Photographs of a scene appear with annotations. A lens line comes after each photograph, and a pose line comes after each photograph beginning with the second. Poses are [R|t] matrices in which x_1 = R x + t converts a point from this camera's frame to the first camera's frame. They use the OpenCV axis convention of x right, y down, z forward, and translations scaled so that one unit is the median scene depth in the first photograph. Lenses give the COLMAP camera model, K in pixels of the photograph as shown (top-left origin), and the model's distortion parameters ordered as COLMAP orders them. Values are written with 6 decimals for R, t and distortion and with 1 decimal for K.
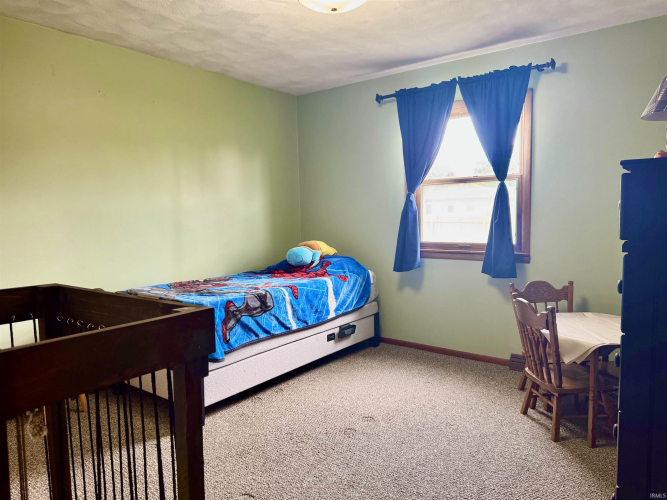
lens RADIAL K [[472.8, 0, 333.5], [0, 472.8, 250.0], [0, 0, 1]] dist [0.069671, -0.081059]
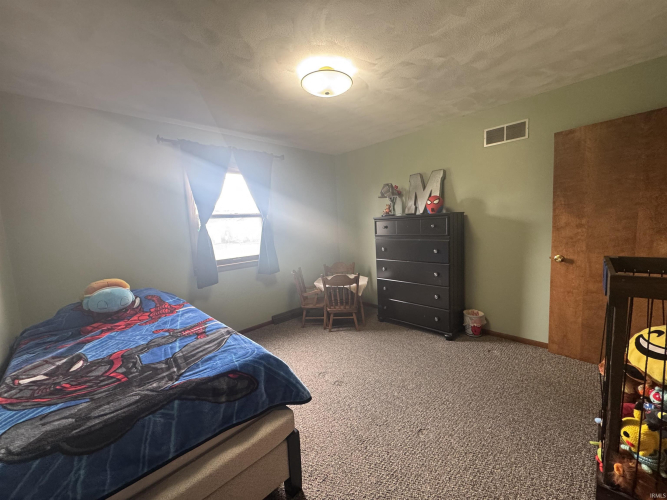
lens RADIAL K [[267.5, 0, 332.1], [0, 267.5, 248.4], [0, 0, 1]] dist [0.001358, 0.000275]
pose [[0.165495, -0.080299, 0.982936, -0.523950], [0.128528, 0.989936, 0.059230, -0.056311], [-0.977800, 0.116532, 0.174150, 0.580850]]
